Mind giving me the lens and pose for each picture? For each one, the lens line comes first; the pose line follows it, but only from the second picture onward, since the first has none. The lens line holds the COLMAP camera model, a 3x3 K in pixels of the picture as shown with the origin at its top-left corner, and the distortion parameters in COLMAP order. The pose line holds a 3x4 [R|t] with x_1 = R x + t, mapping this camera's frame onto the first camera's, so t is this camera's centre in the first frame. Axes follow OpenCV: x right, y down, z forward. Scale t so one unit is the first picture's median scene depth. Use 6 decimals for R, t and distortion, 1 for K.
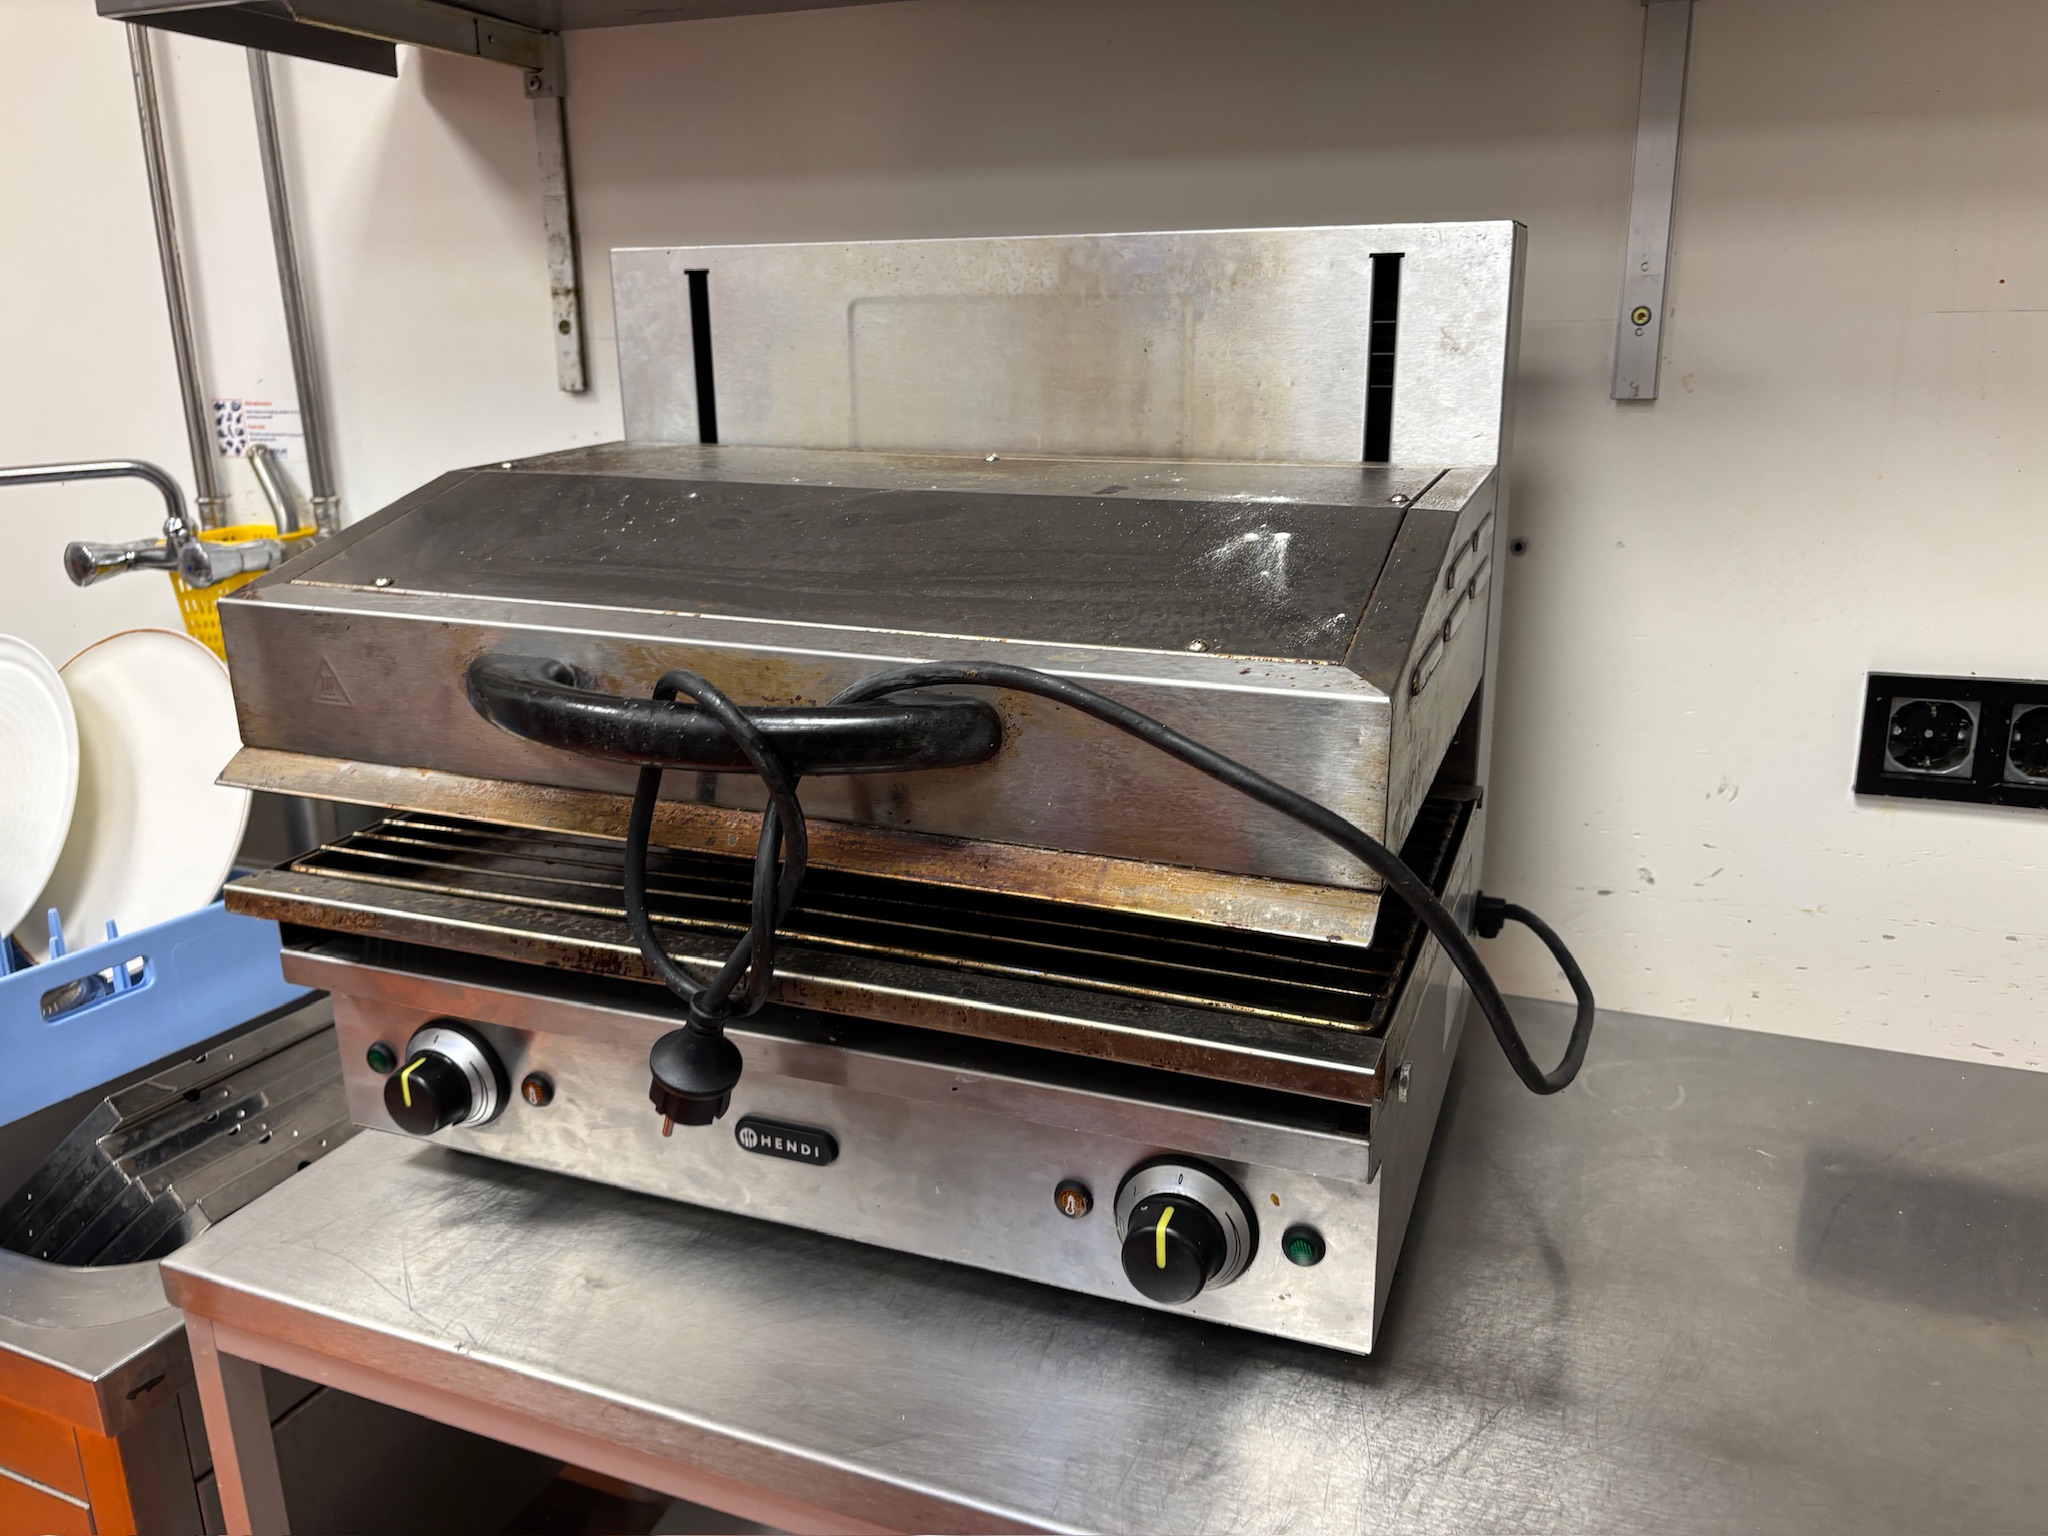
lens RADIAL K [[1563.5, 0, 982.6], [0, 1563.5, 809.6], [0, 0, 1]] dist [0.042567, -0.055553]
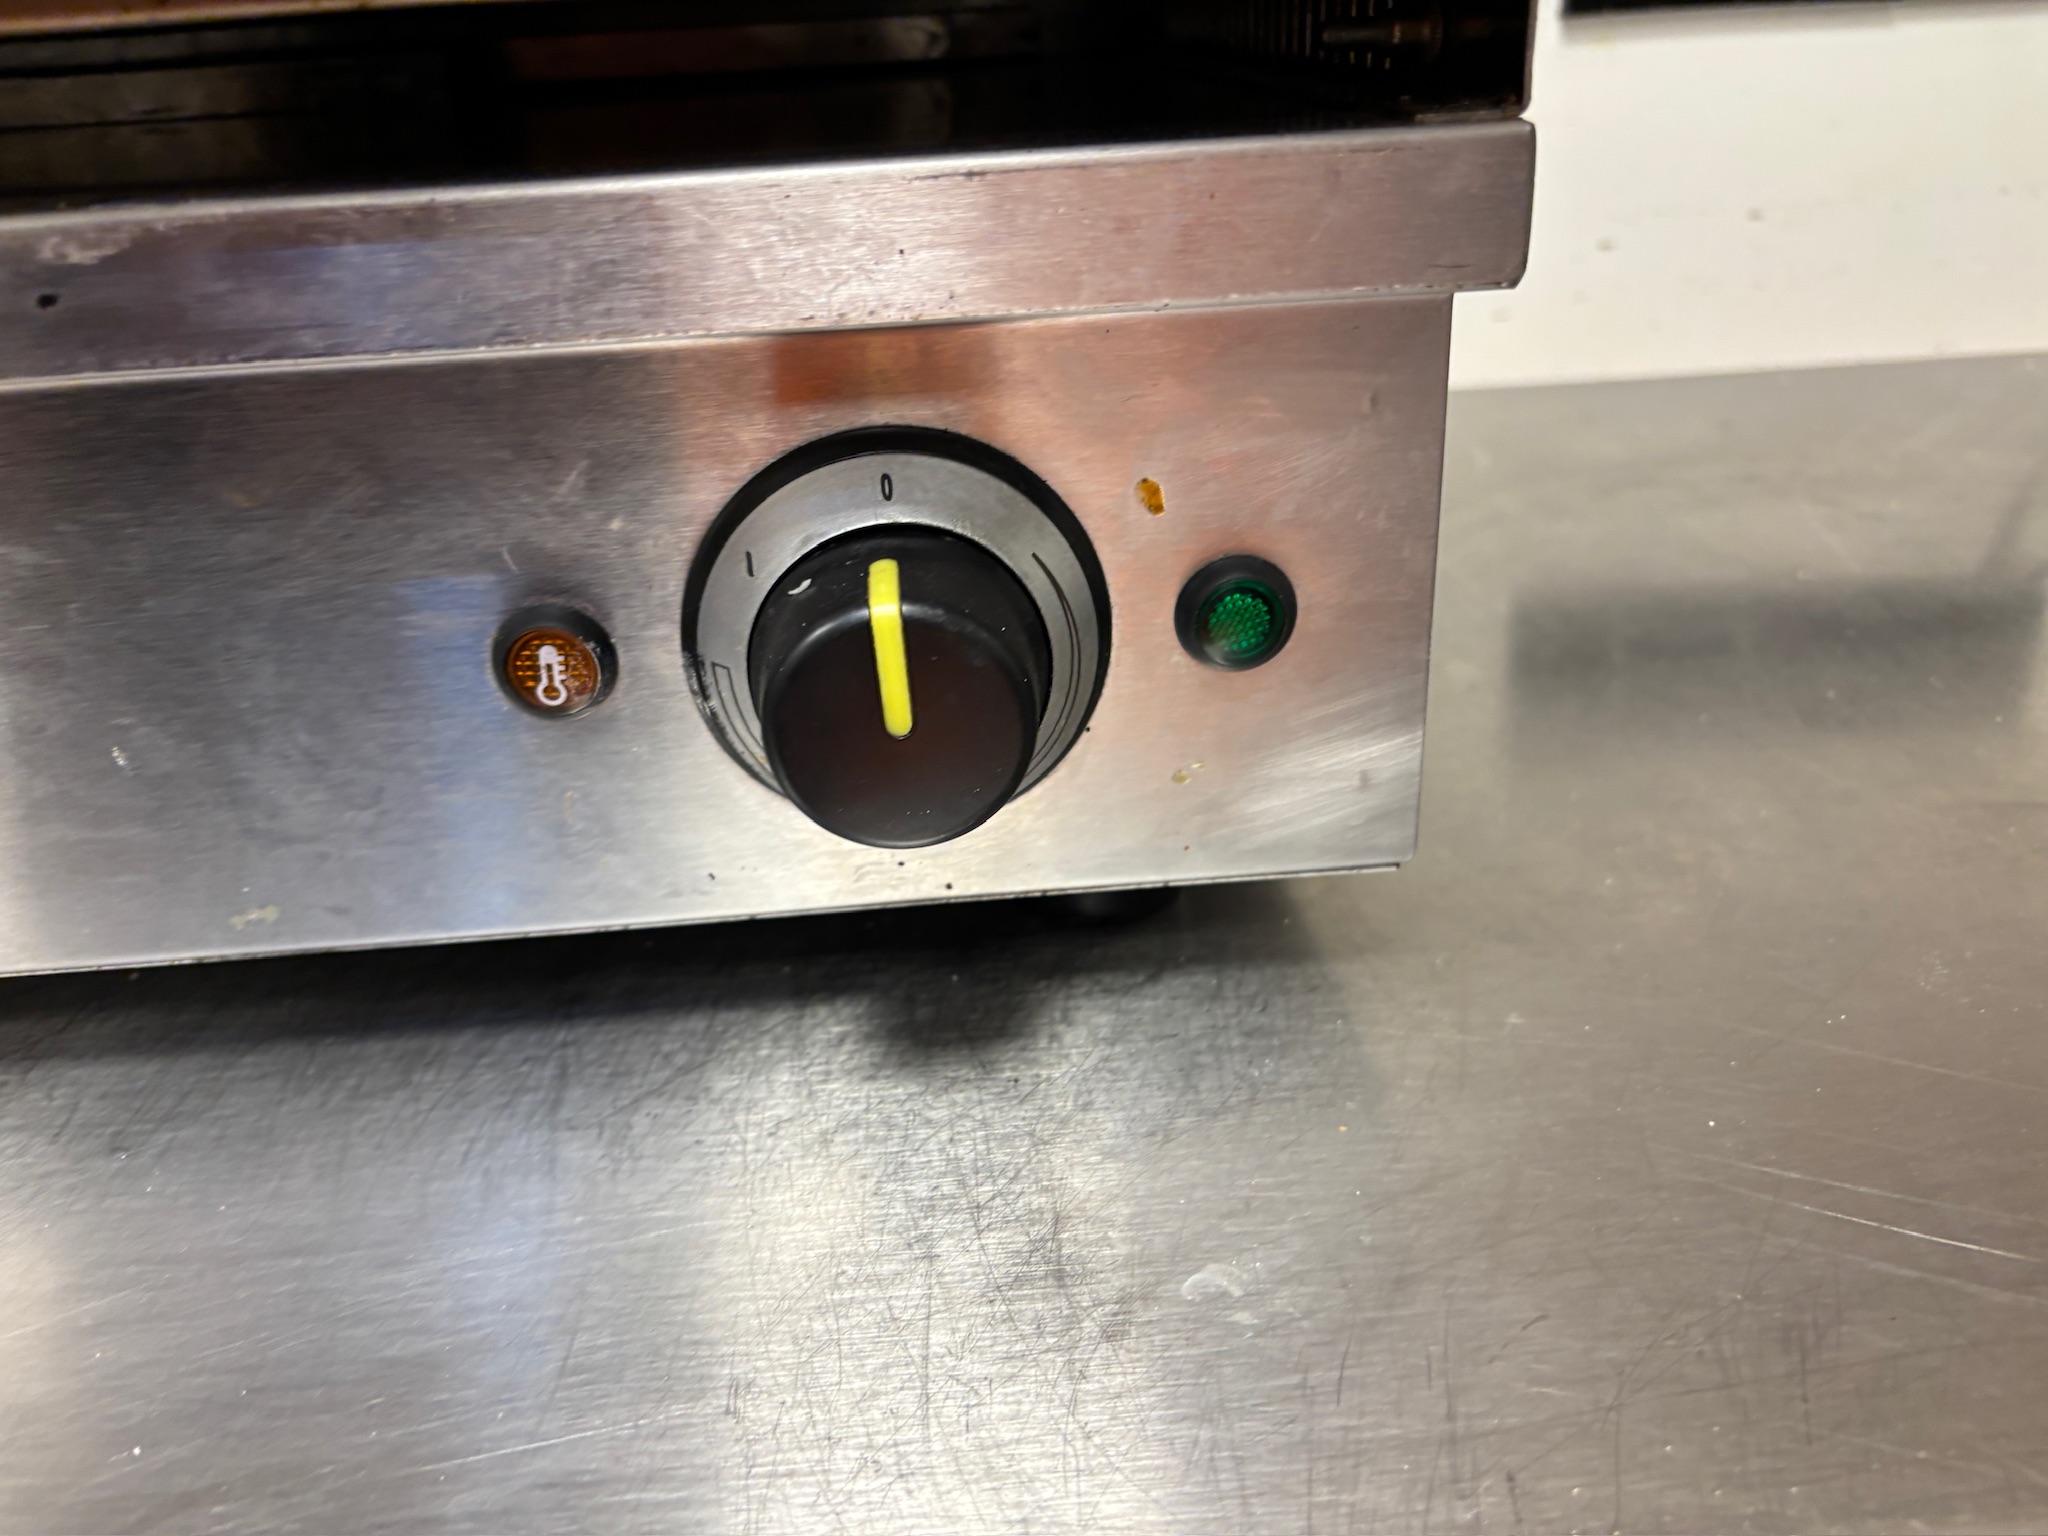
lens RADIAL K [[1563.5, 0, 982.6], [0, 1563.5, 809.6], [0, 0, 1]] dist [0.042567, -0.055553]
pose [[0.894714, -0.213494, 0.392309, 0.000695], [0.160499, 0.973372, 0.163668, 0.208042], [-0.416805, -0.083471, 0.905155, 0.569193]]
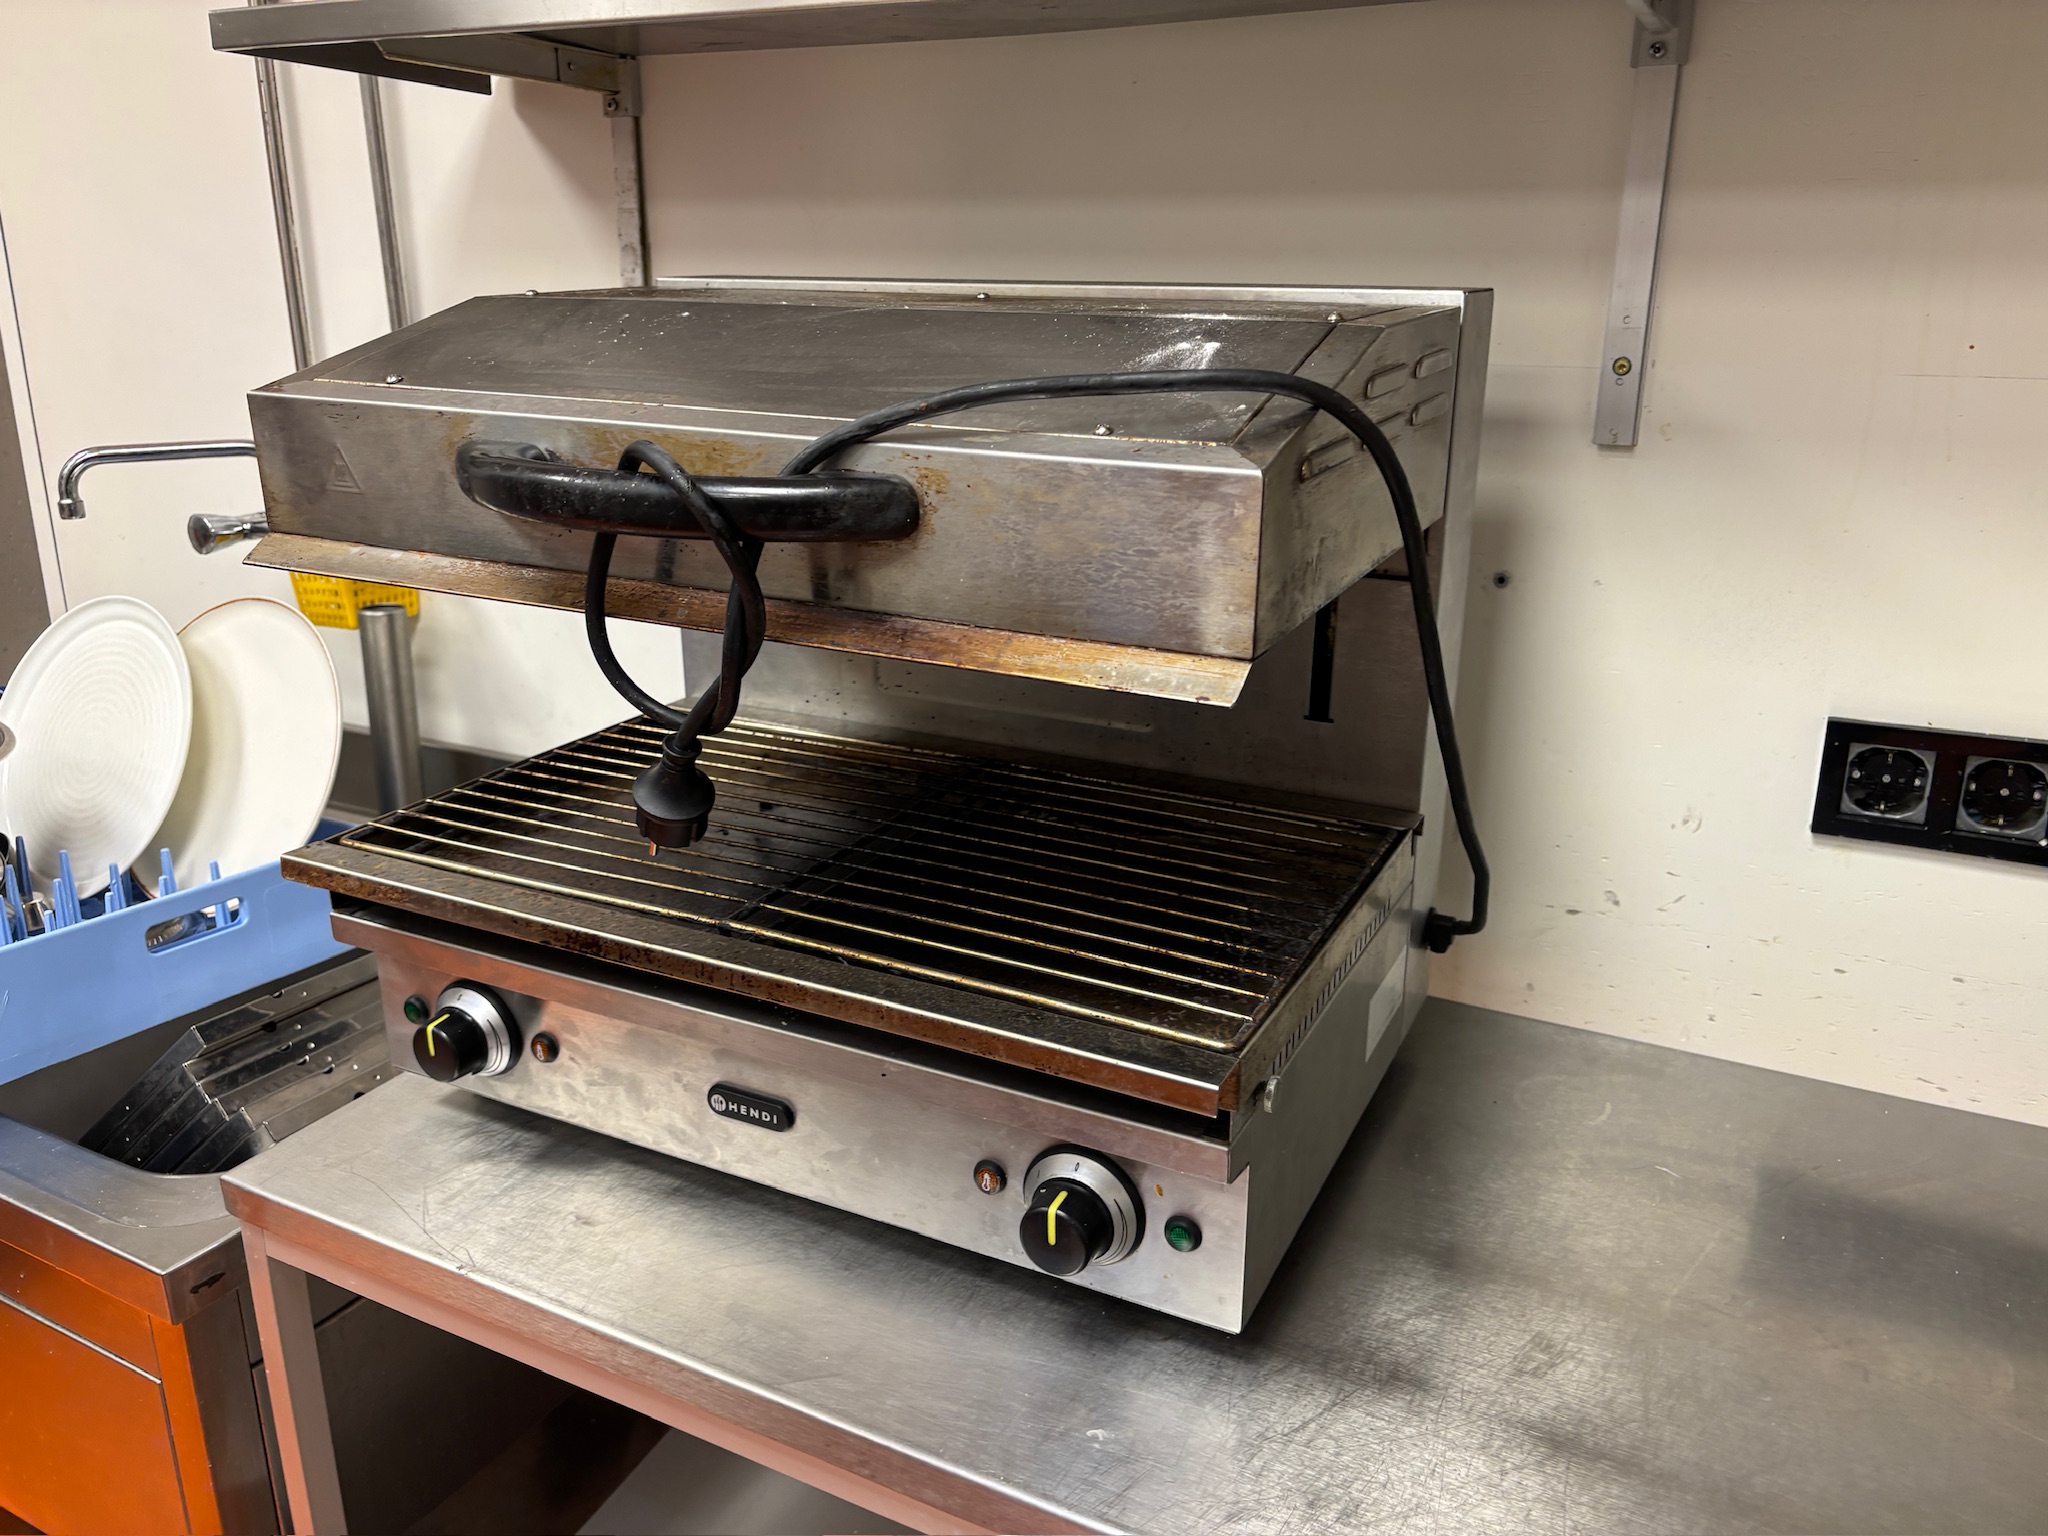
lens RADIAL K [[1563.5, 0, 982.6], [0, 1563.5, 809.6], [0, 0, 1]] dist [0.042567, -0.055553]
pose [[0.995811, 0.046911, -0.078484, 0.111677], [-0.044213, 0.998382, 0.035768, -0.047182], [0.080035, -0.032149, 0.996273, -0.095810]]
